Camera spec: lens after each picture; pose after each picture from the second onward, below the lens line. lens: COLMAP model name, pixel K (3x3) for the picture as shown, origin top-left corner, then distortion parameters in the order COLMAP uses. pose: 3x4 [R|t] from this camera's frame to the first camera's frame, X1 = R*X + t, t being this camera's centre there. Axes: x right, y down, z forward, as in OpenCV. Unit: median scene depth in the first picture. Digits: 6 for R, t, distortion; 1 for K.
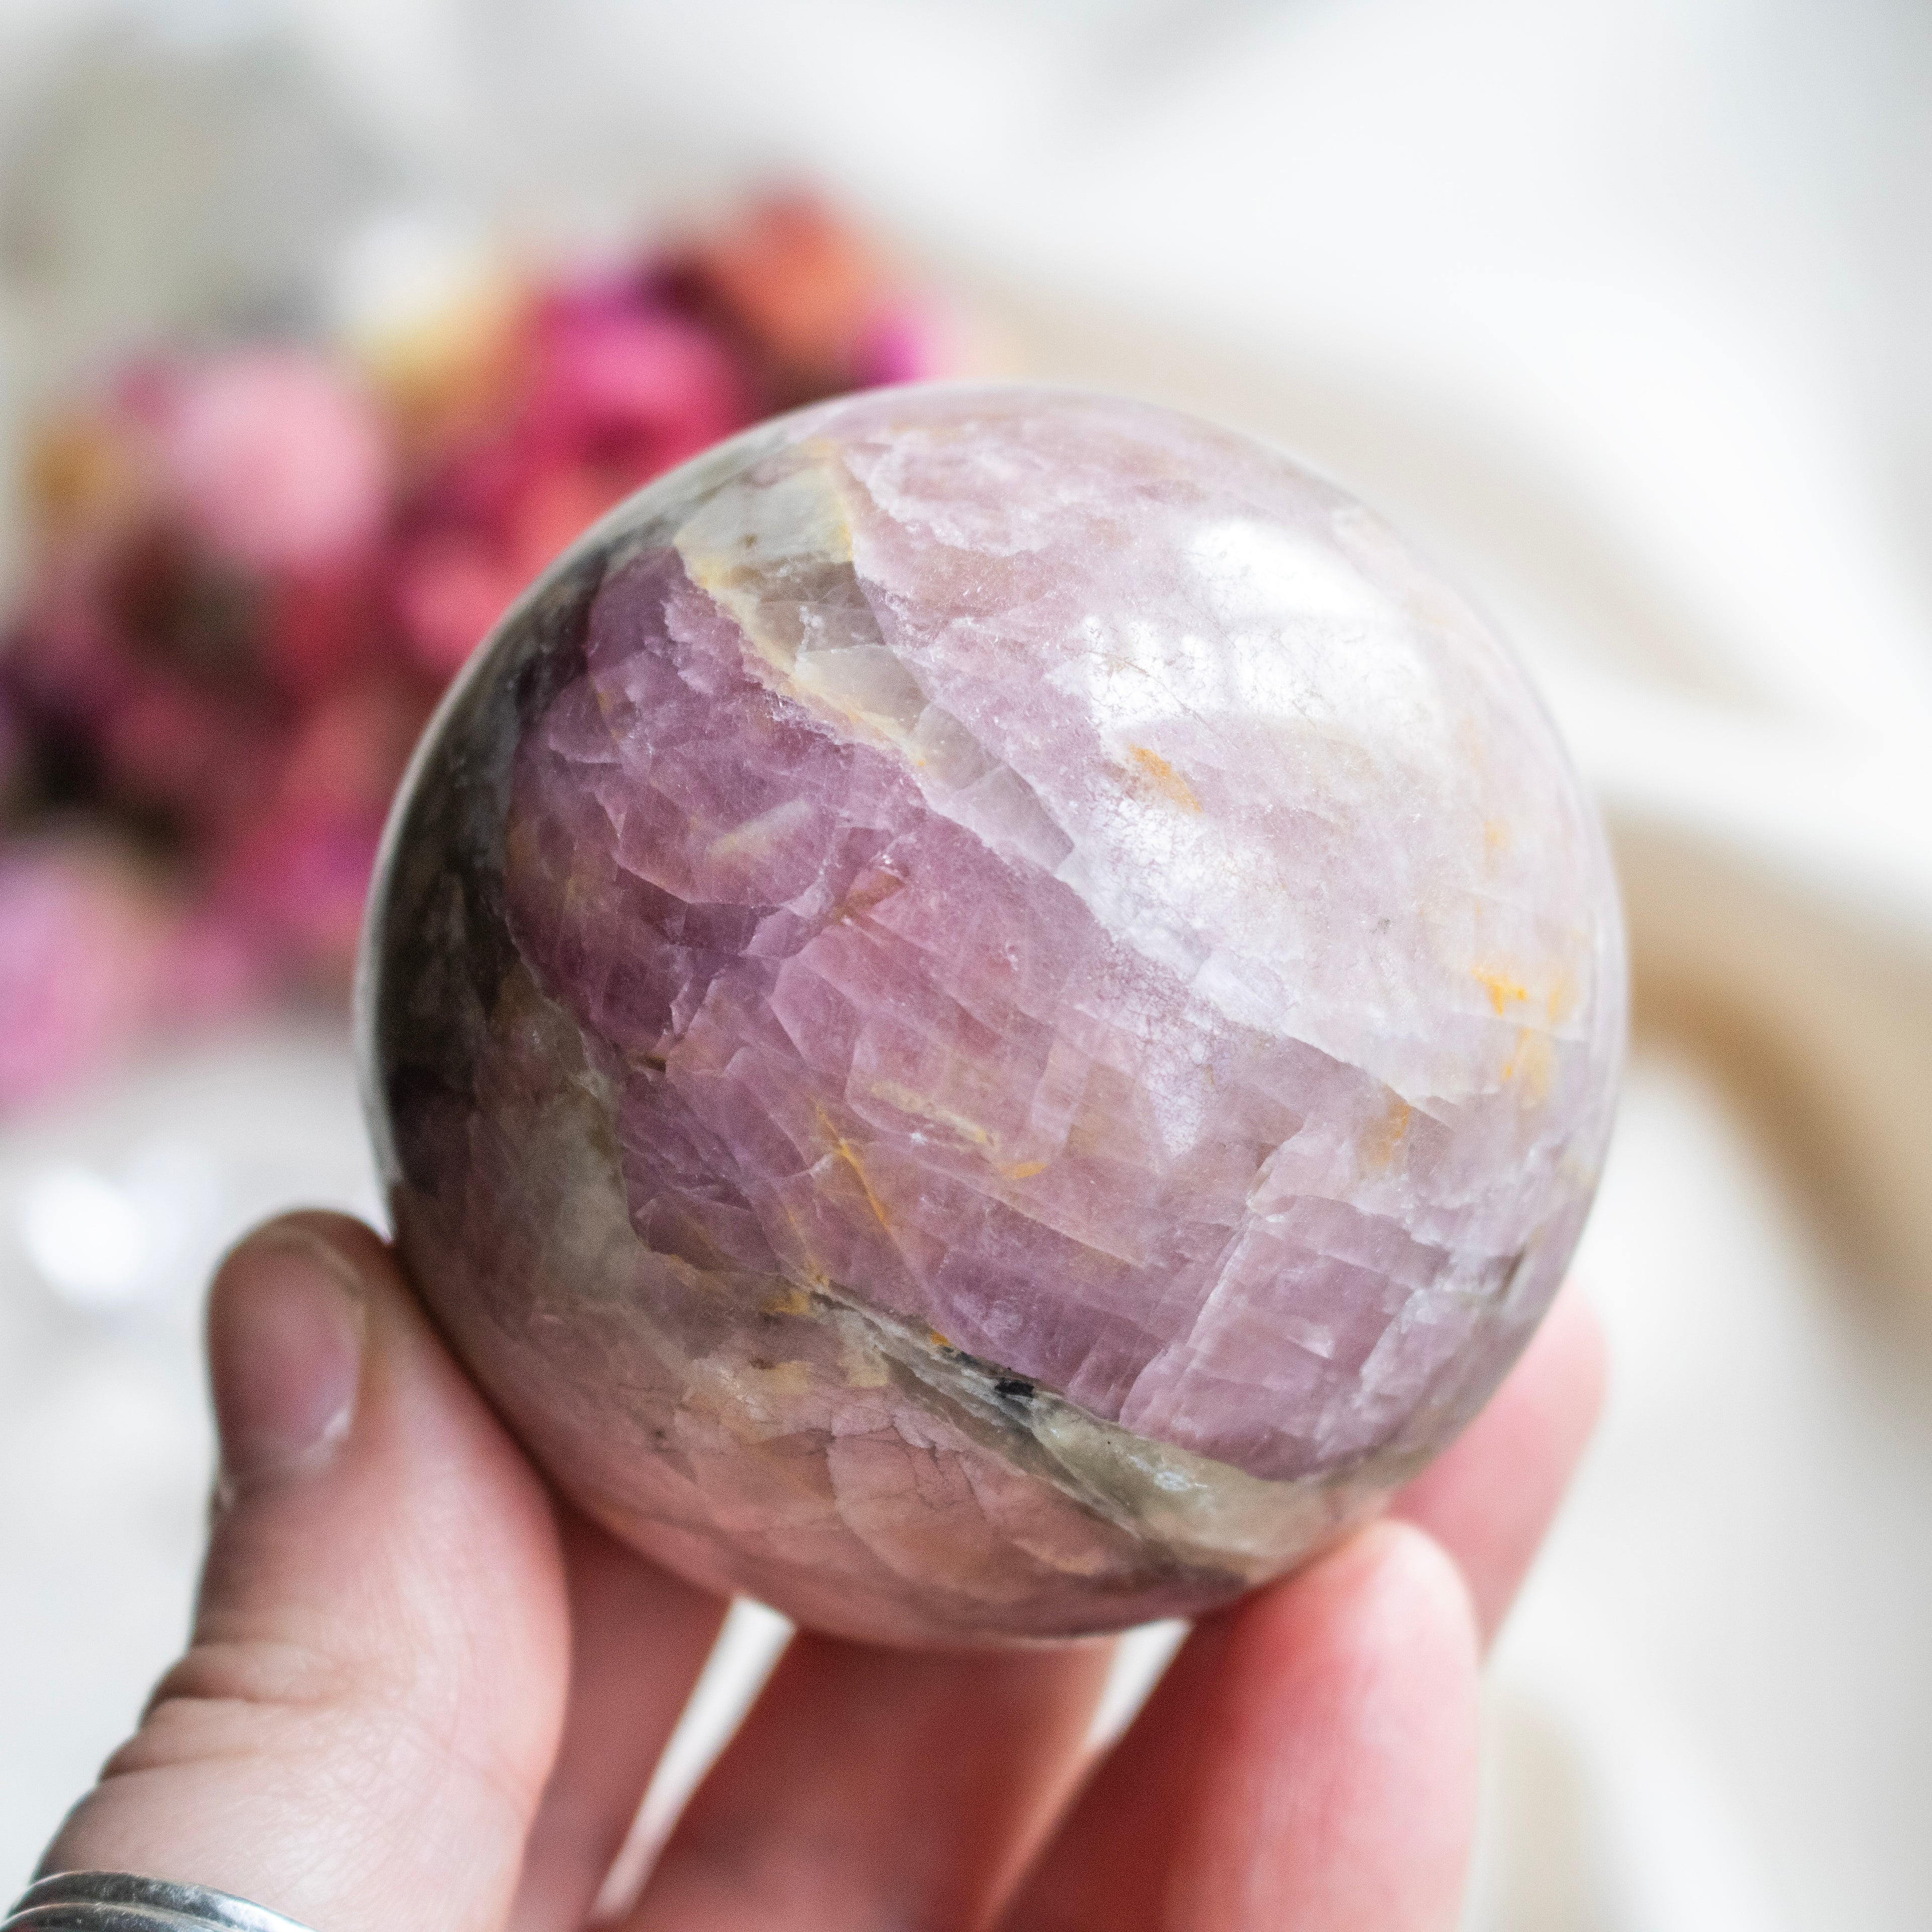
lens RADIAL K [[5115.1, 0, 957.9], [0, 5115.1, 968.4], [0, 0, 1]] dist [0.160450, 0.000000]
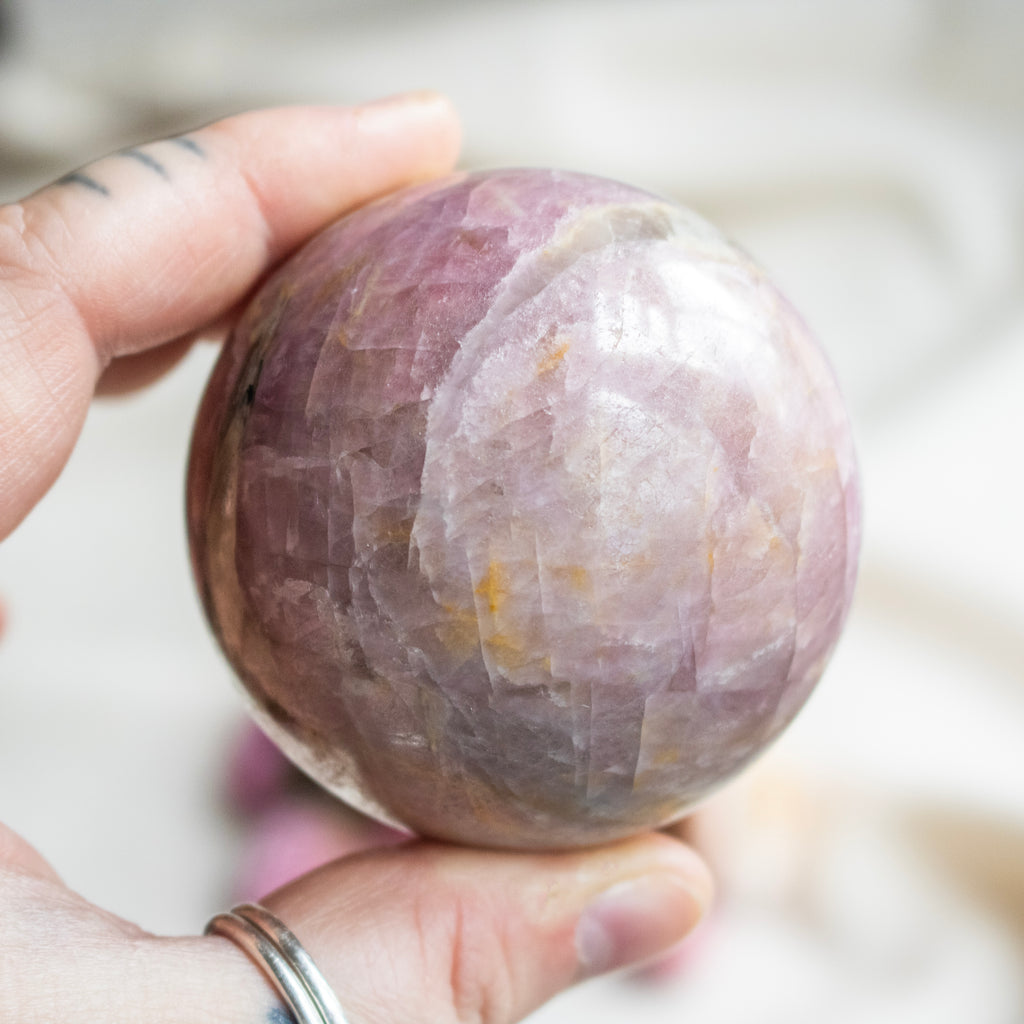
lens RADIAL K [[2711.1, 0, 511.9], [0, 2711.1, 511.7], [0, 0, 1]] dist [0.160450, 0.000000]
pose [[0.089238, 0.793060, -0.602571, 0.667789], [-0.947904, 0.253369, 0.193086, -0.196039], [0.305802, 0.553949, 0.774355, 0.265331]]
